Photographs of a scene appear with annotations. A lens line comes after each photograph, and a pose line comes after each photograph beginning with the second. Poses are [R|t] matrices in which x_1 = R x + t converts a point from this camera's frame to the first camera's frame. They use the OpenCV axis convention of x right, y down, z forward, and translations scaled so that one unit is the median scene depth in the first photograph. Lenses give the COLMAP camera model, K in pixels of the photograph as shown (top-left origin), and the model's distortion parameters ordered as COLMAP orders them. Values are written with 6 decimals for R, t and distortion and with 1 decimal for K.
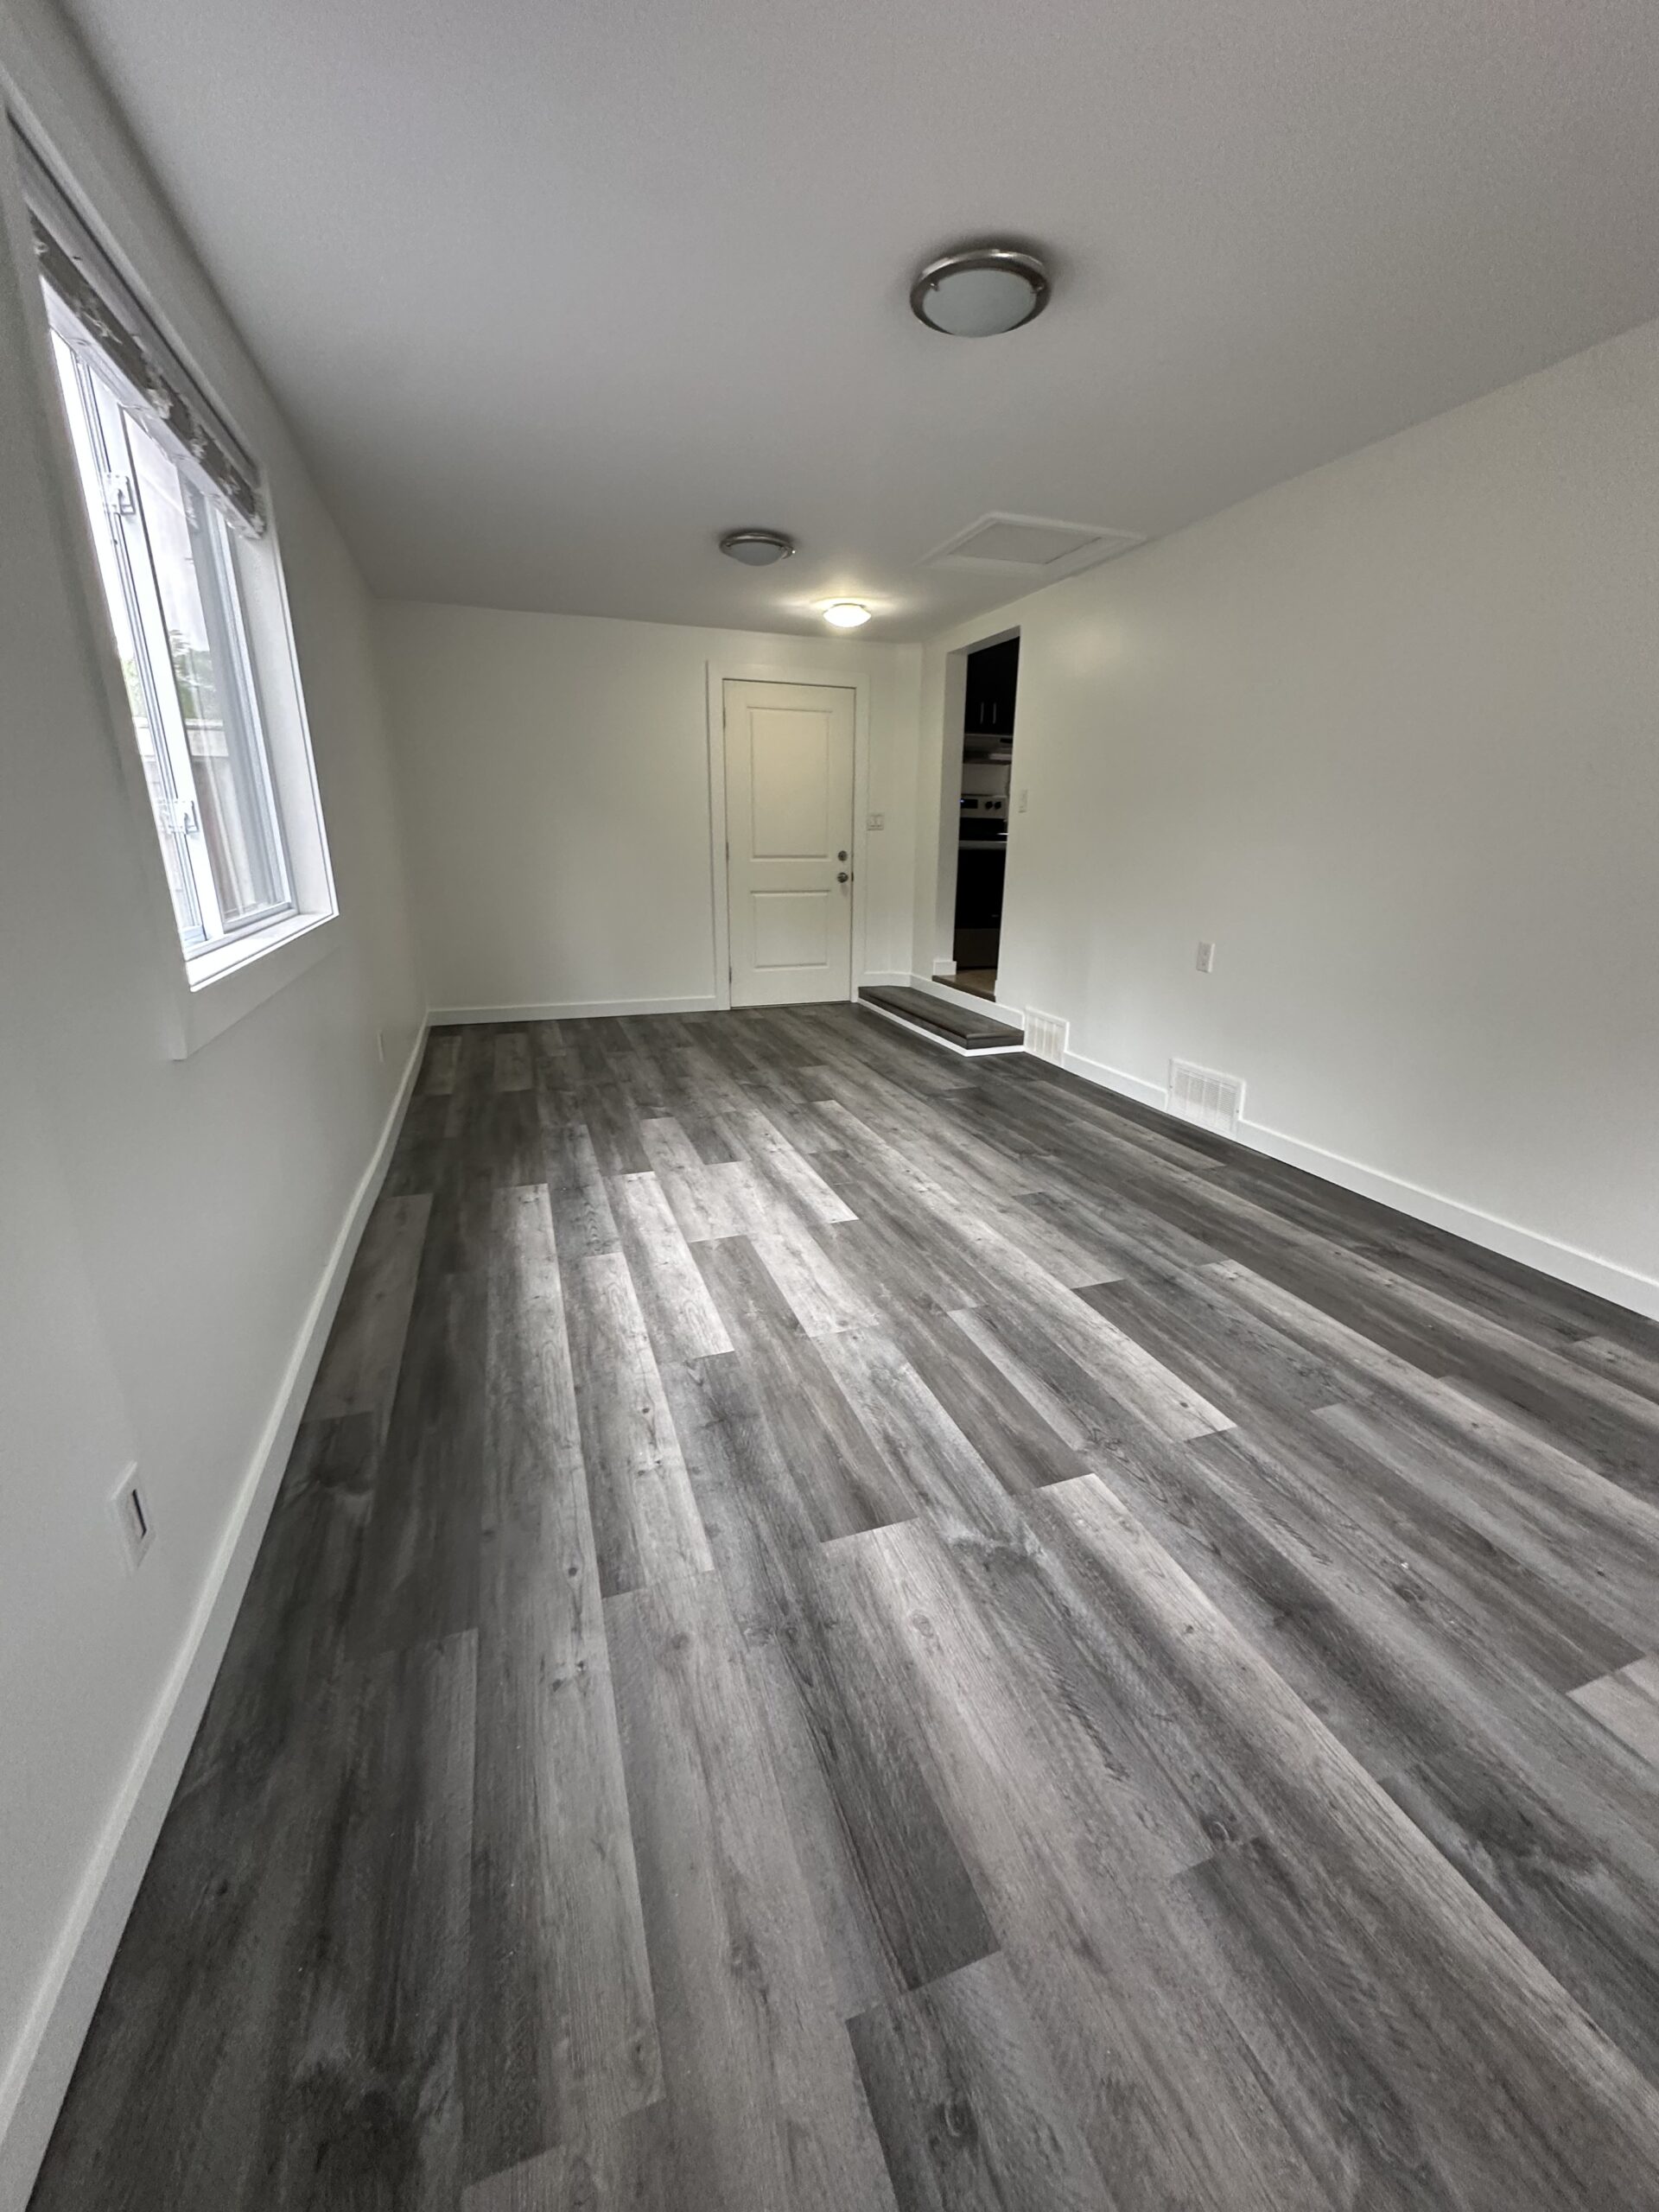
lens RADIAL K [[886.6, 0, 833.4], [0, 886.6, 1107.6], [0, 0, 1]] dist [-0.000021, 0.000045]
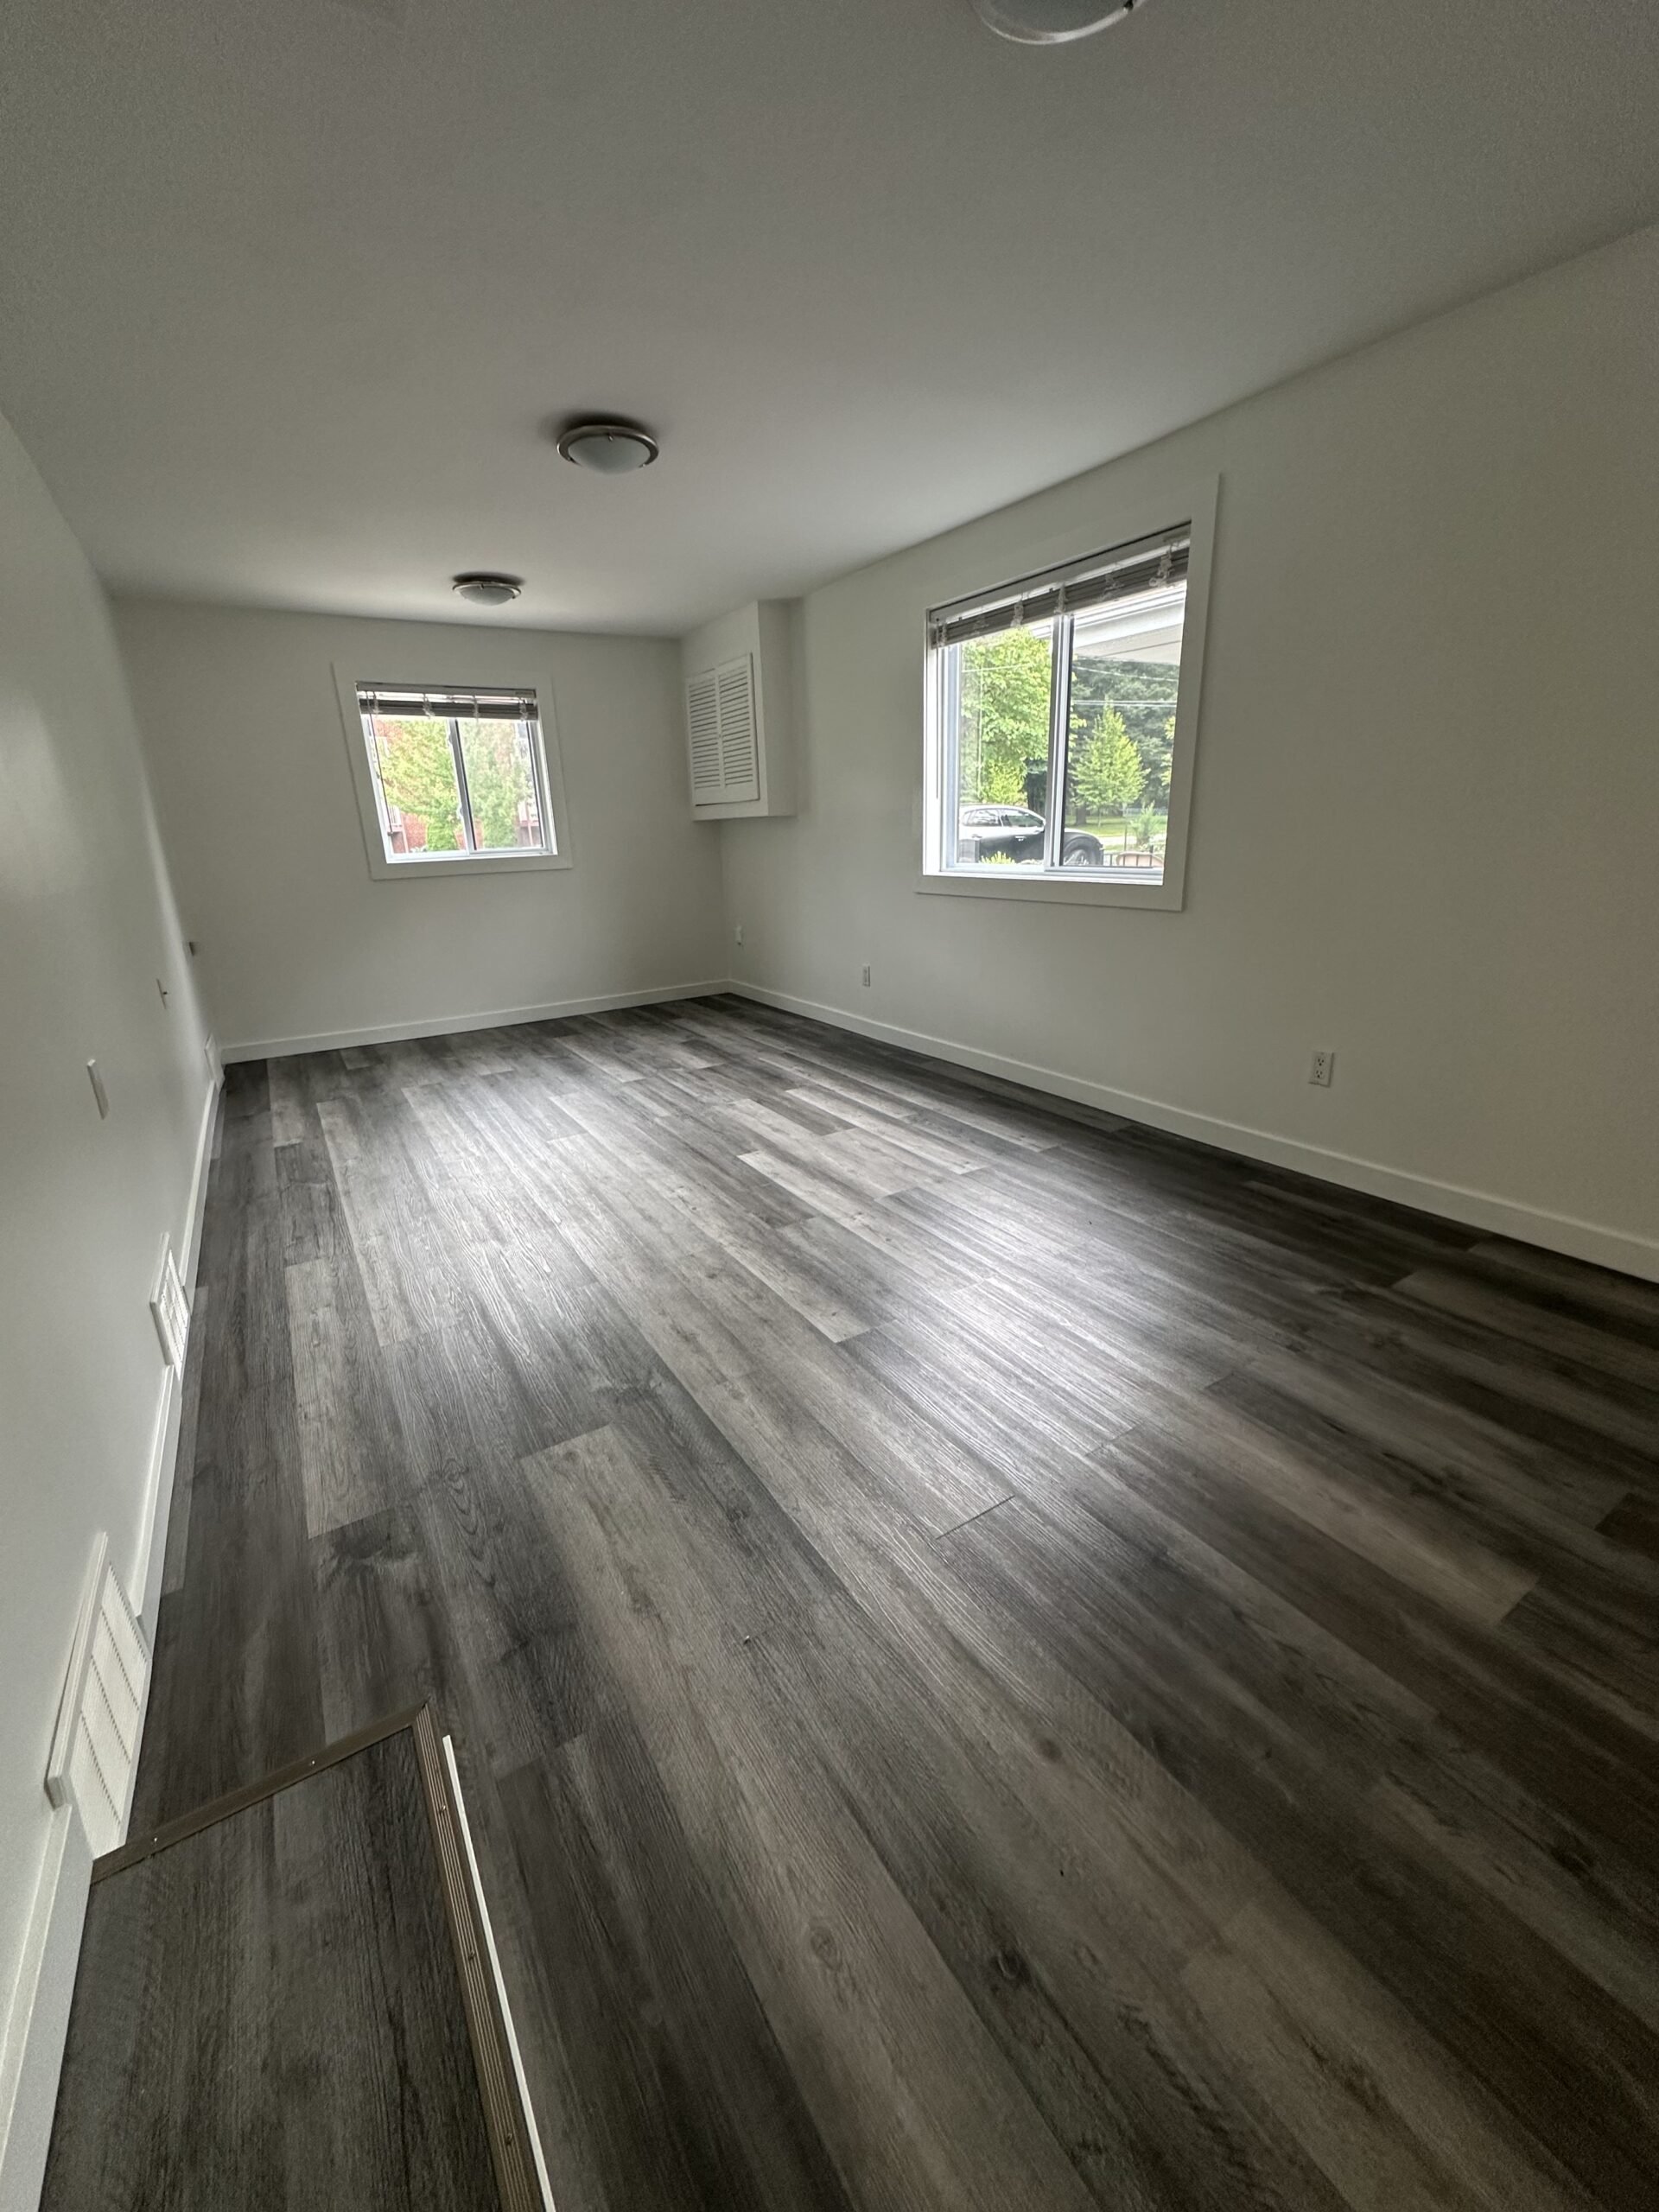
lens RADIAL K [[886.6, 0, 837.9], [0, 886.6, 1093.3], [0, 0, 1]] dist [-0.000021, 0.000045]
pose [[-0.973707, 0.091975, -0.208409, 0.126295], [-0.040958, 0.829277, 0.557335, -0.566163], [0.224090, 0.551218, -0.803706, 1.798956]]
